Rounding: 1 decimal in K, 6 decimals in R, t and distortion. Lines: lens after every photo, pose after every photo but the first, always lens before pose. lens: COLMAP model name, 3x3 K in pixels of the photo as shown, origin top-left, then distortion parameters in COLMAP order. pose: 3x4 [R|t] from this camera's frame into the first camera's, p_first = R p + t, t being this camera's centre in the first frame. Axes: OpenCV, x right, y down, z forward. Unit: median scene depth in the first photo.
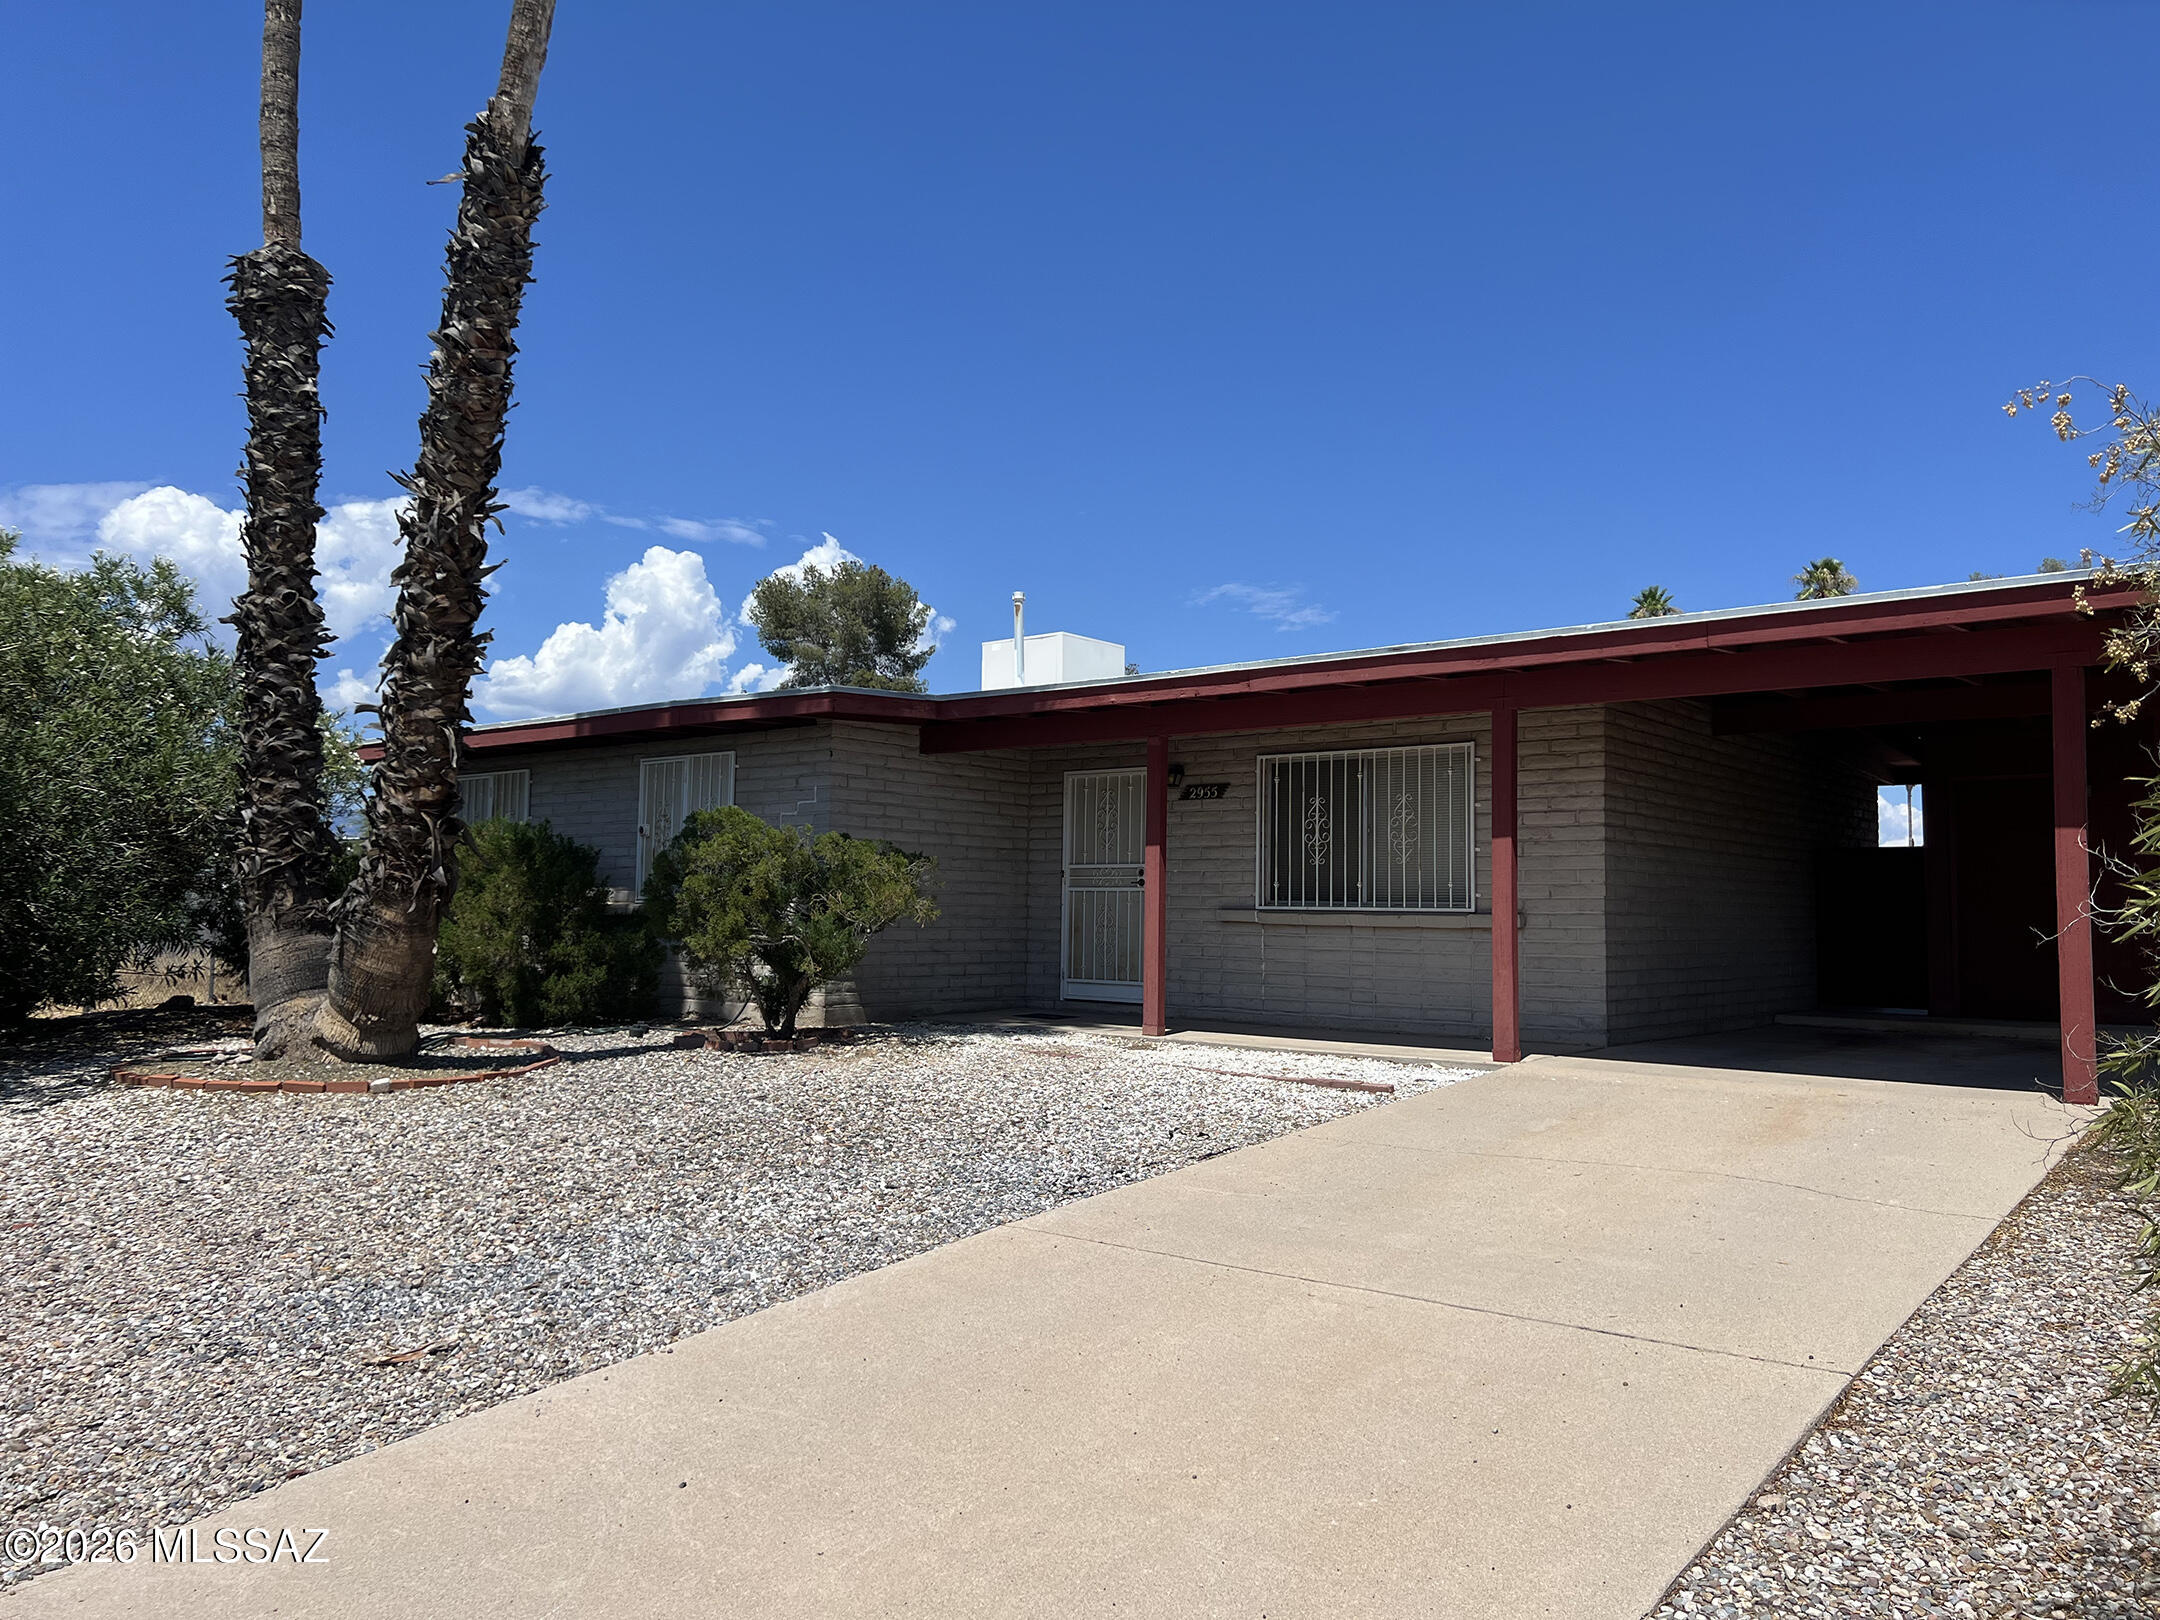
lens RADIAL K [[1655.3, 0, 1053.0], [0, 1655.3, 799.8], [0, 0, 1]] dist [0.085917, -0.078826]
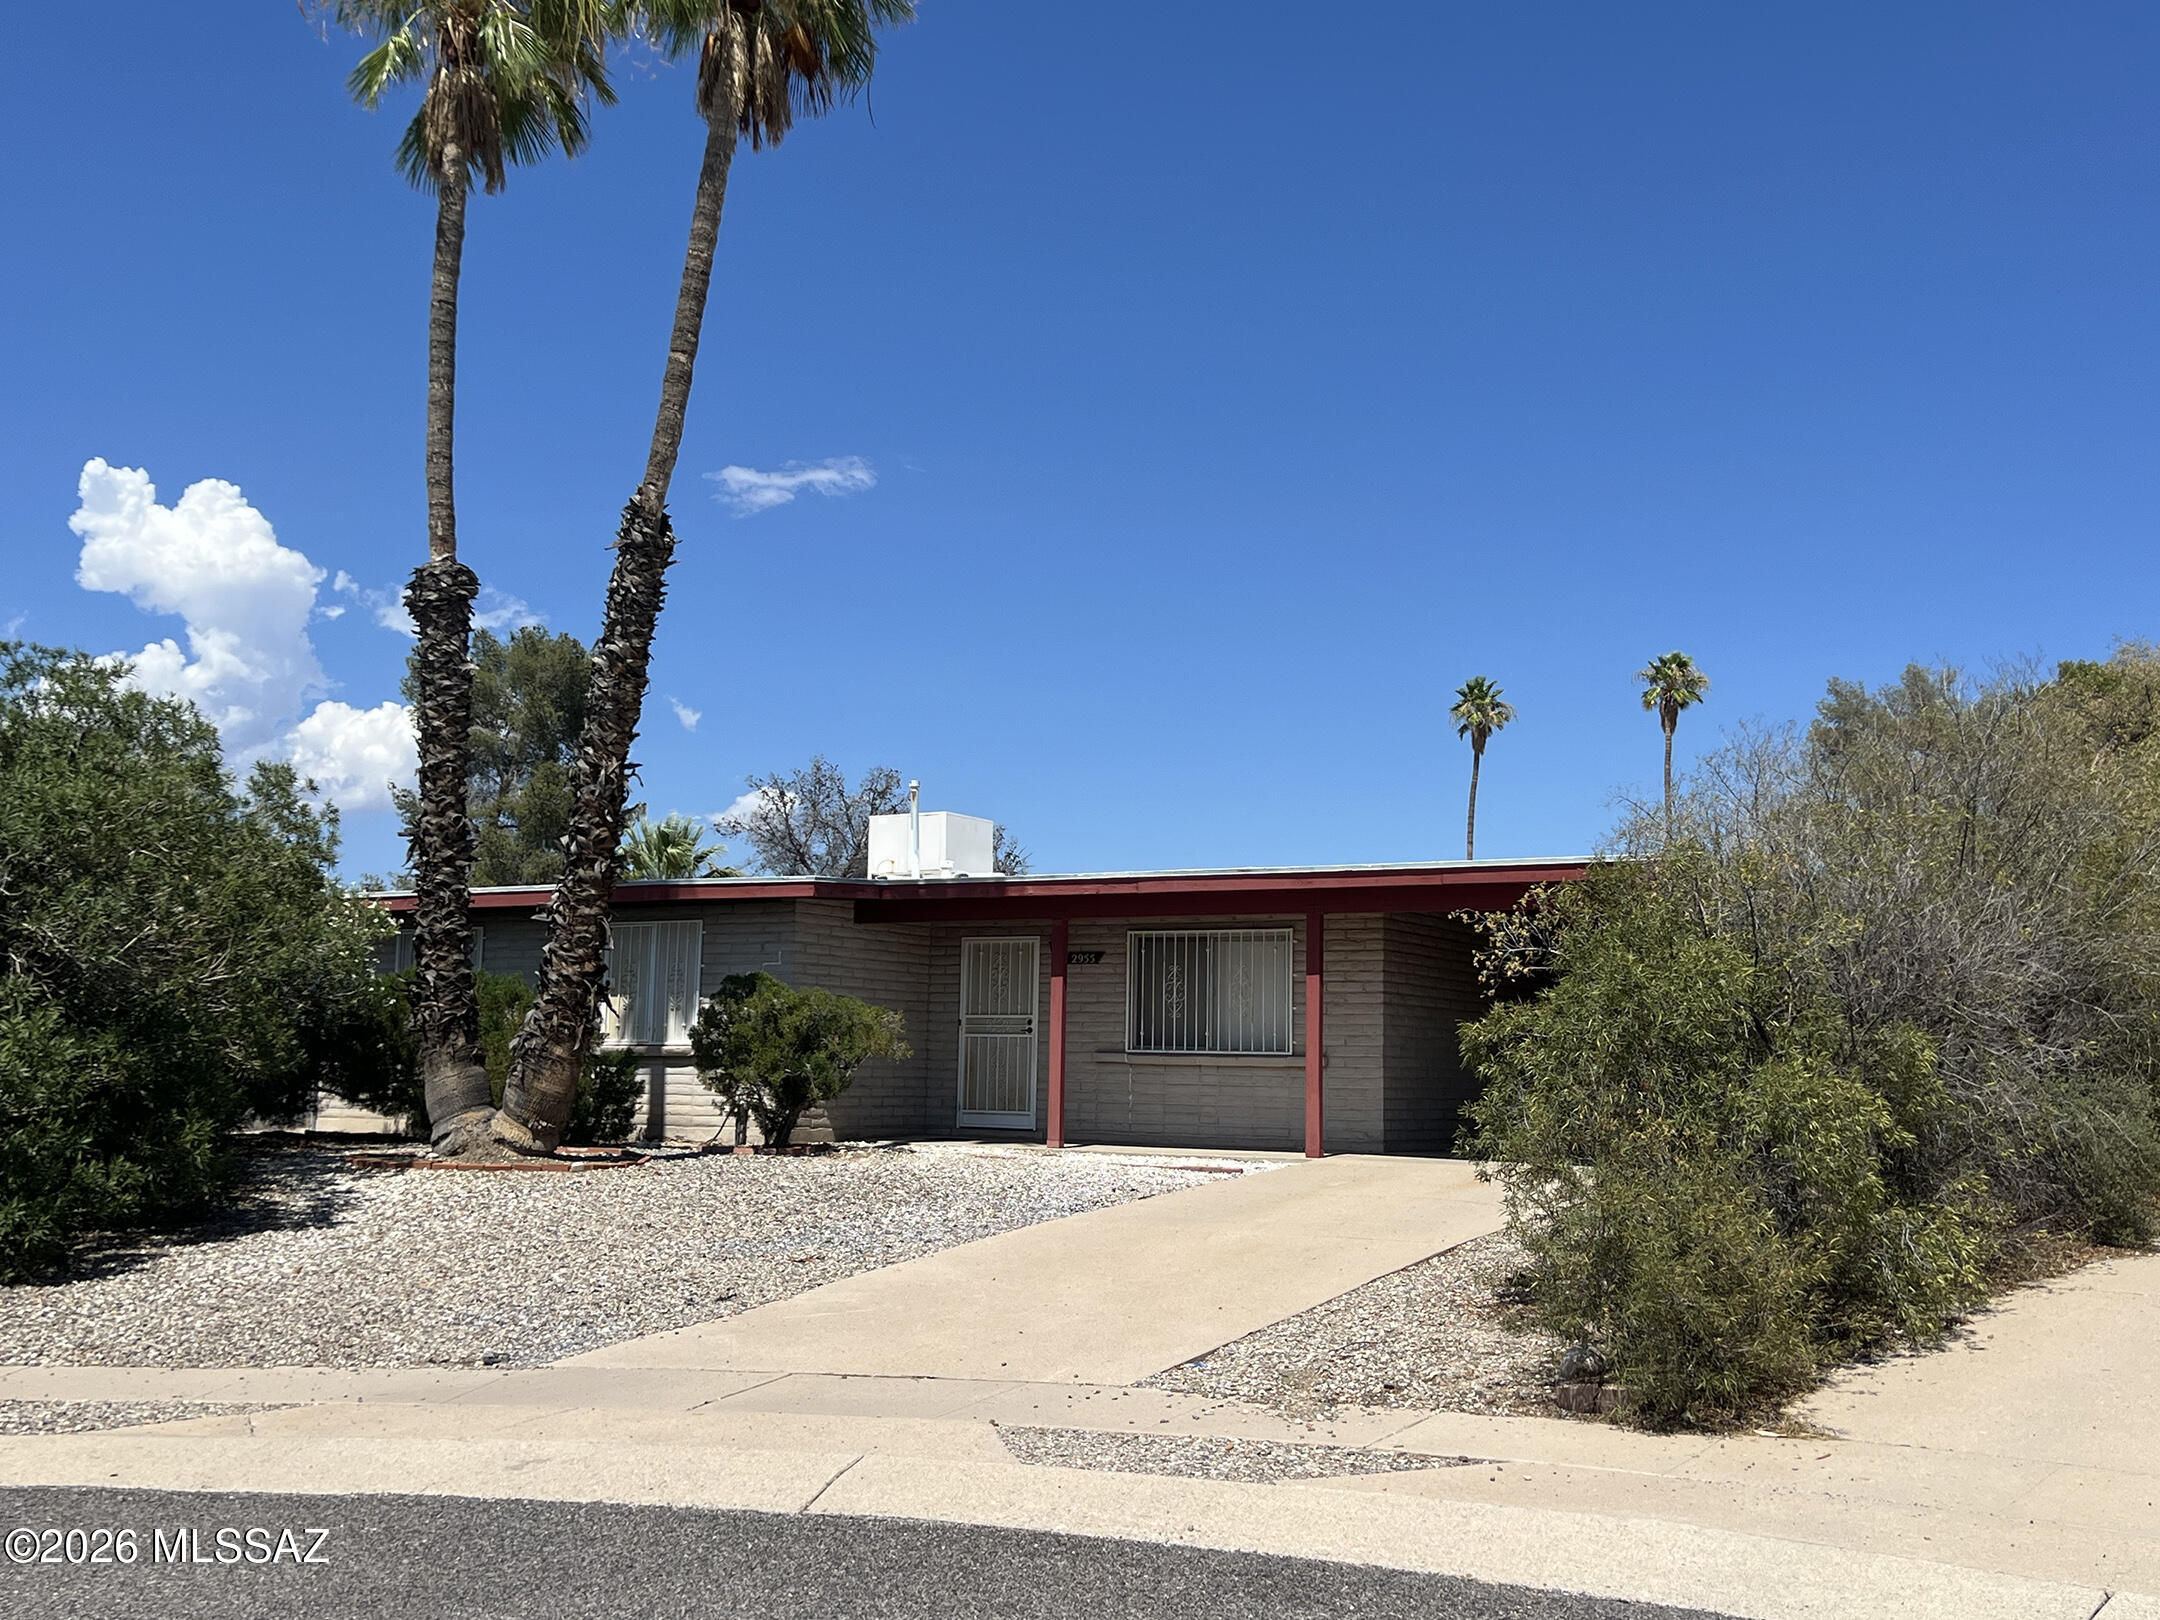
lens RADIAL K [[2339.5, 0, 1056.8], [0, 2339.5, 798.3], [0, 0, 1]] dist [0.145216, 0.000000]
pose [[0.987295, 0.023607, 0.157136, -0.249022], [-0.016375, 0.998753, -0.047155, -0.049544], [-0.158053, 0.043983, 0.986451, -0.891656]]
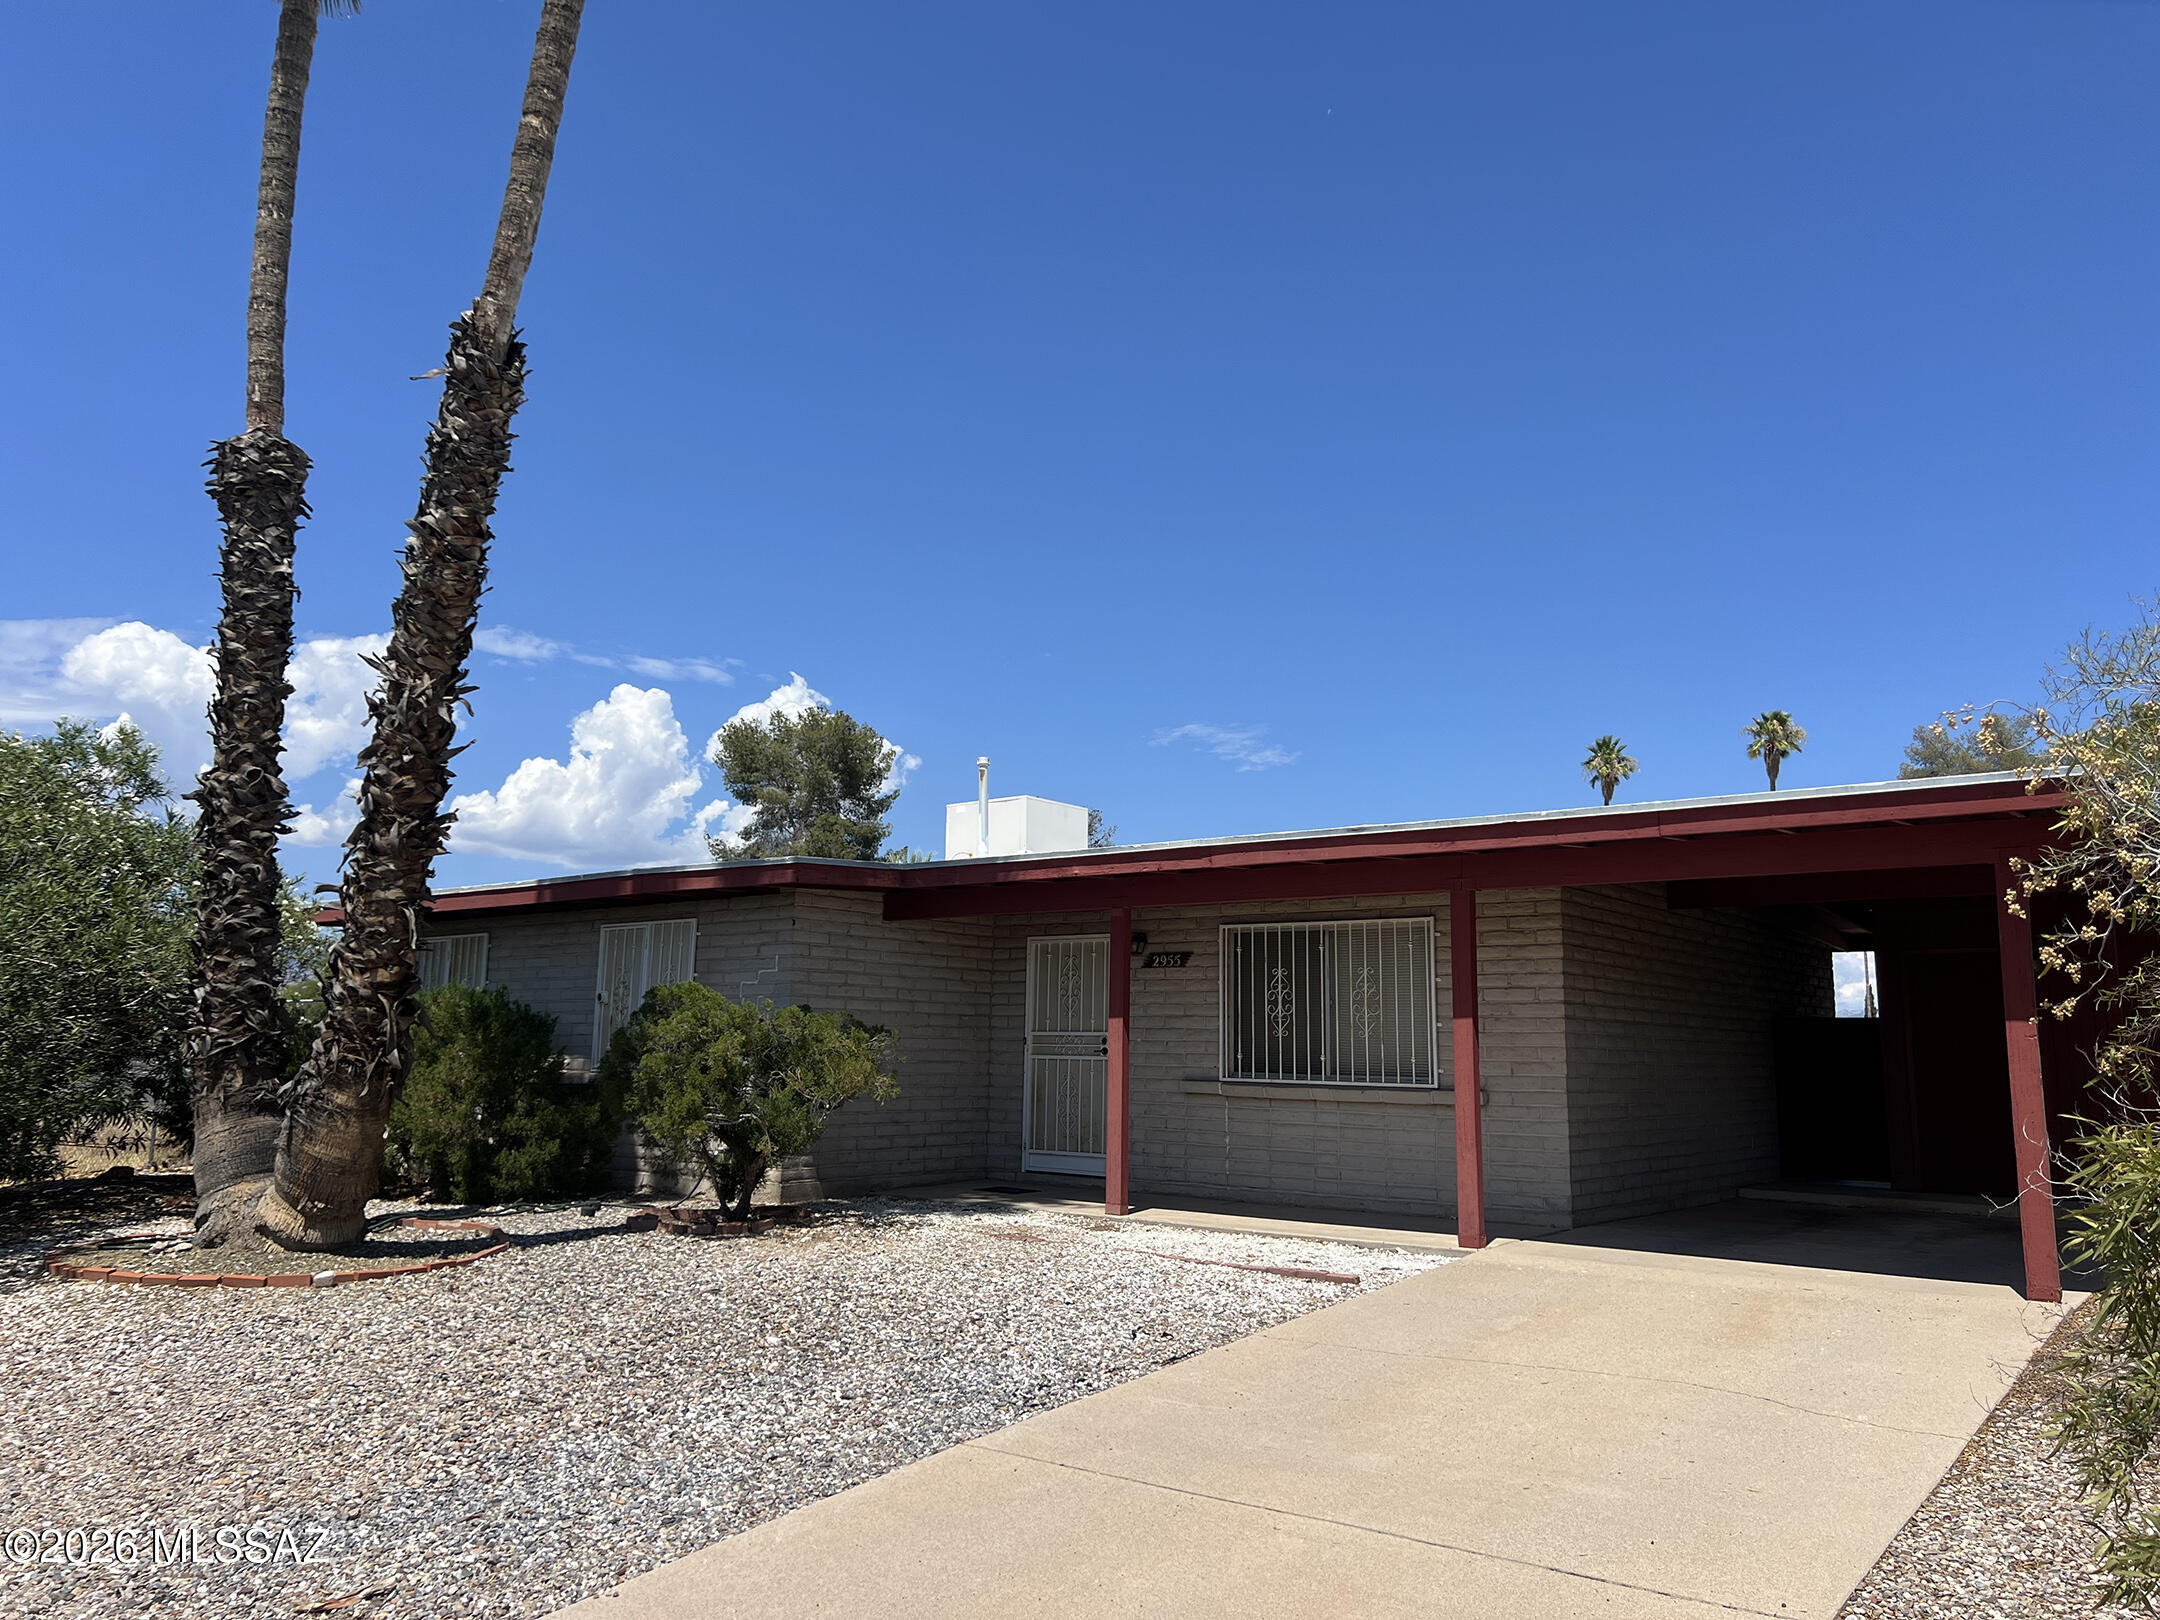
lens RADIAL K [[1655.3, 0, 1049.1], [0, 1655.3, 792.6], [0, 0, 1]] dist [0.085917, -0.078826]
pose [[0.999793, 0.005729, 0.019530, -0.000111], [-0.004009, 0.996201, -0.086995, -0.022048], [-0.019954, 0.086898, 0.996017, -0.006012]]
